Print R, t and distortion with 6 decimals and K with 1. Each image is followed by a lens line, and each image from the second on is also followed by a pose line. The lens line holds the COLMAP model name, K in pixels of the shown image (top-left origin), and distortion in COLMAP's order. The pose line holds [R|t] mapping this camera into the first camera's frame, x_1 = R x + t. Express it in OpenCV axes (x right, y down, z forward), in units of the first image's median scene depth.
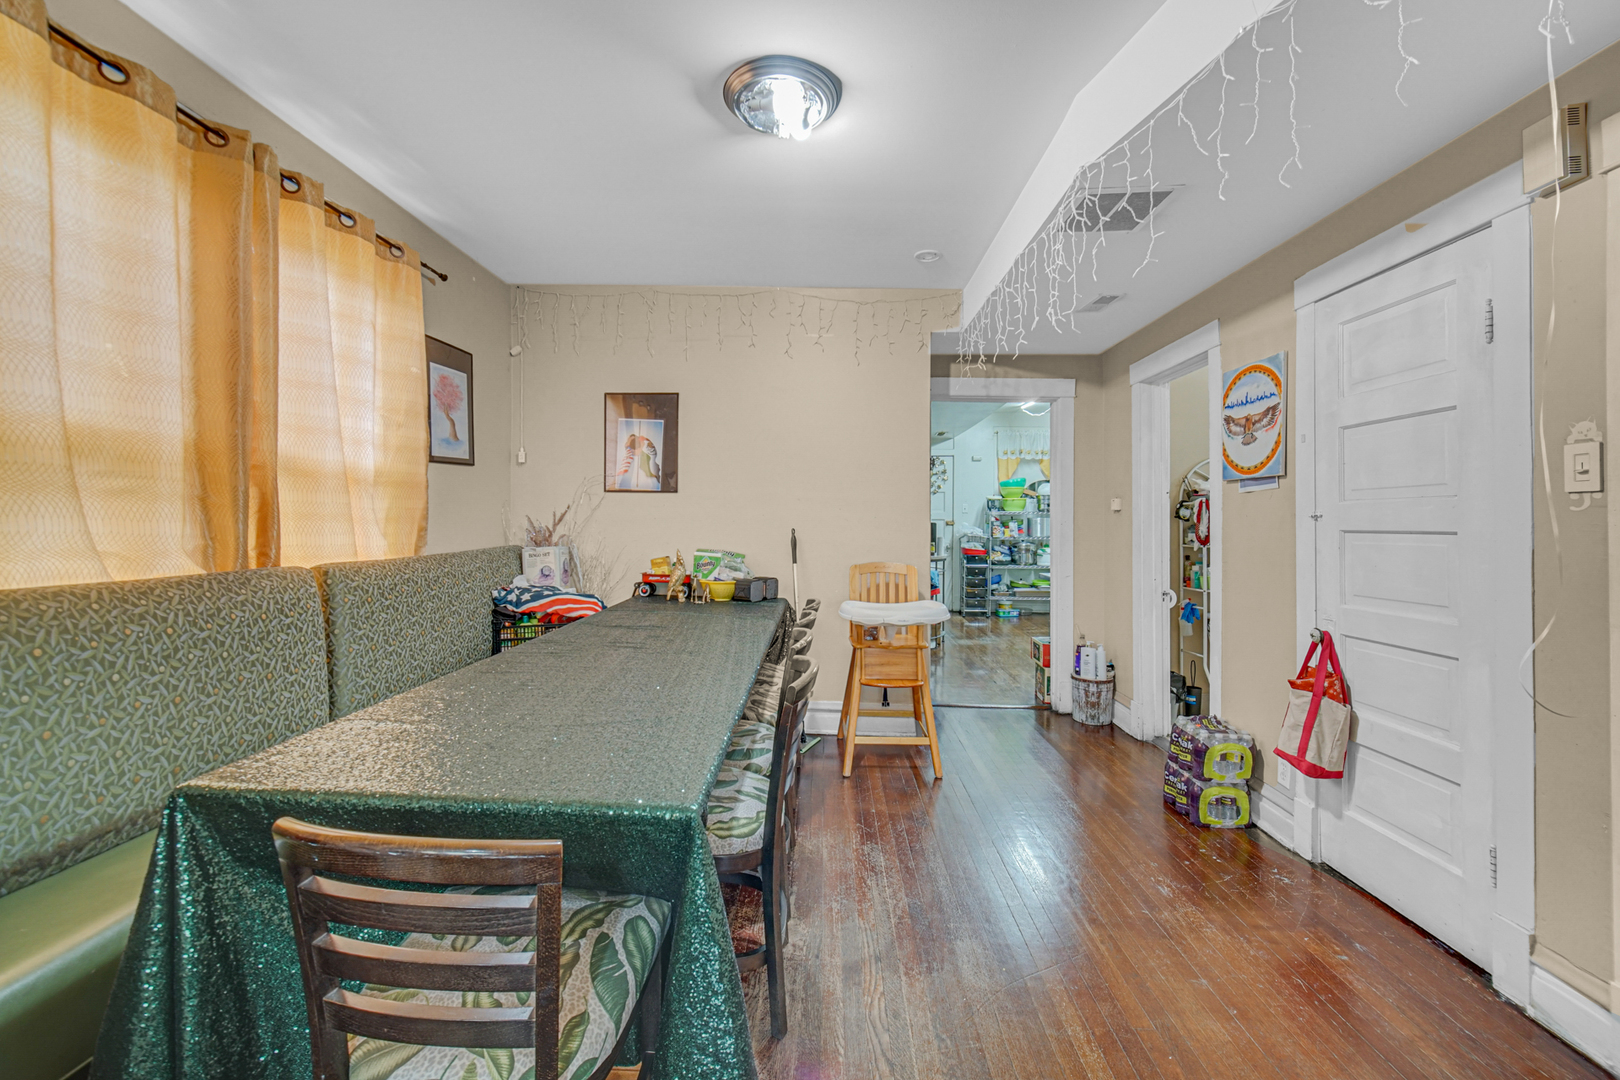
lens RADIAL K [[636.7, 0, 804.3], [0, 636.7, 515.2], [0, 0, 1]] dist [0.000349, 0.000100]
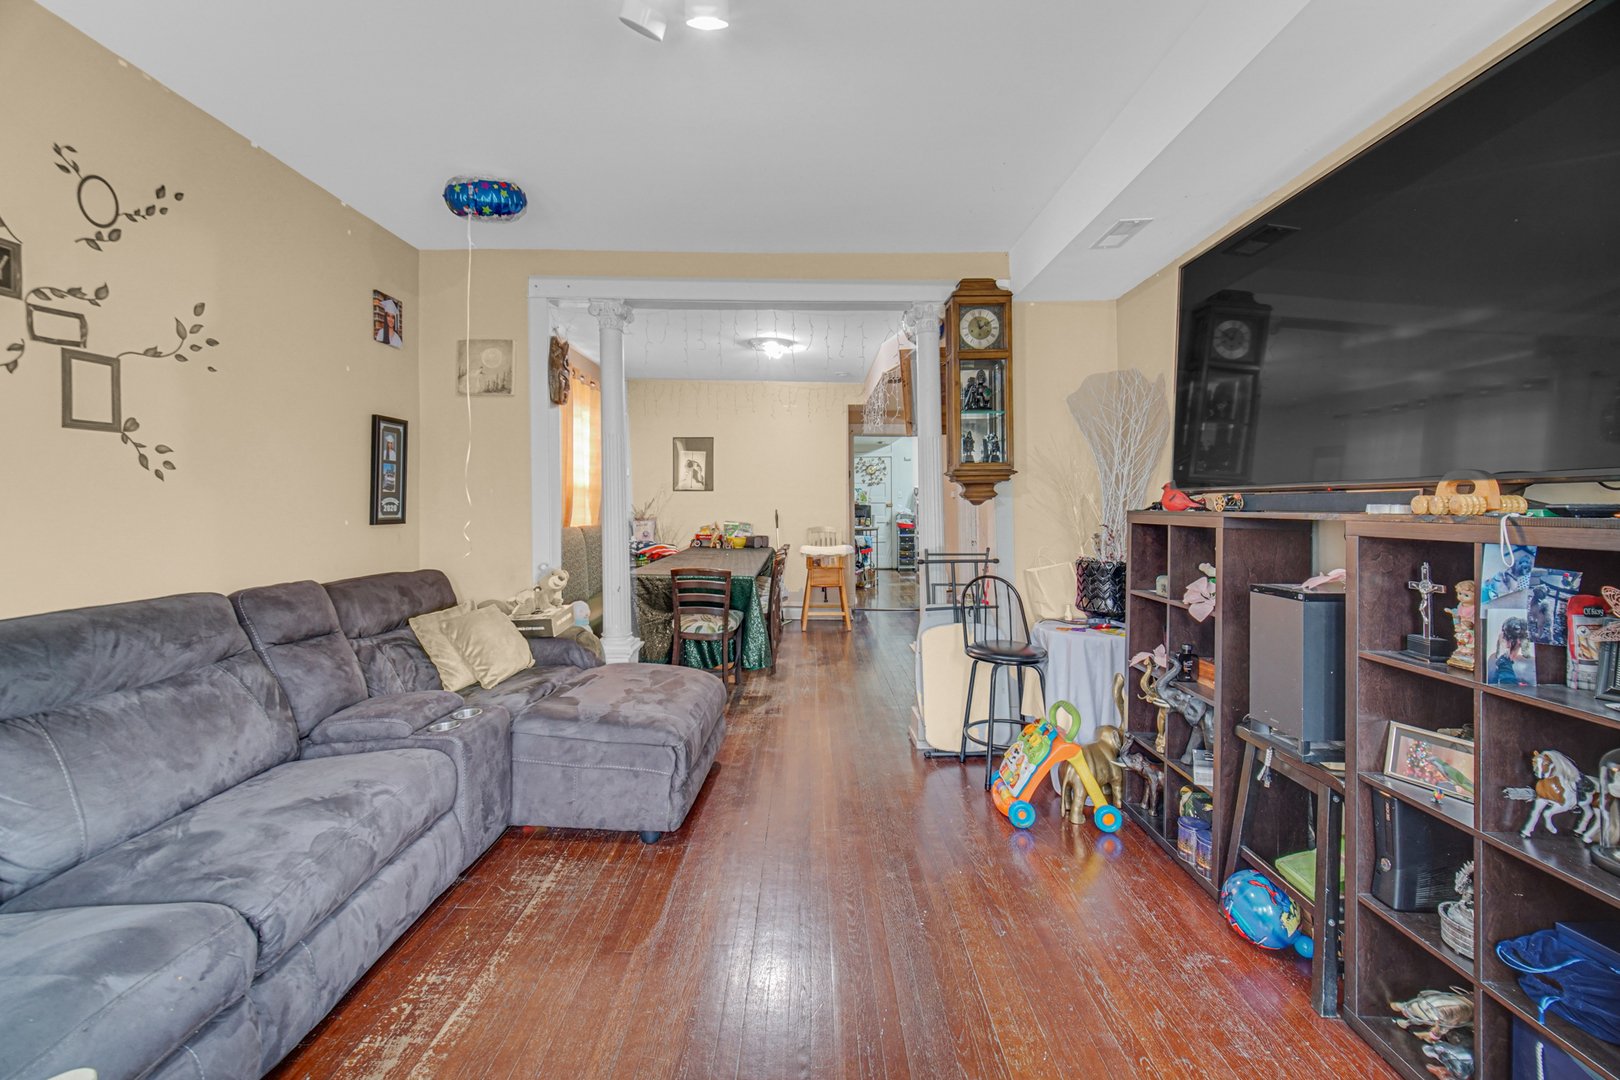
lens RADIAL K [[636.7, 0, 804.3], [0, 636.7, 515.2], [0, 0, 1]] dist [0.000349, 0.000100]
pose [[0.999553, -0.013683, 0.026587, 0.014766], [0.013018, 0.999602, 0.025015, -0.006916], [-0.026919, -0.024657, 0.999333, -0.879634]]
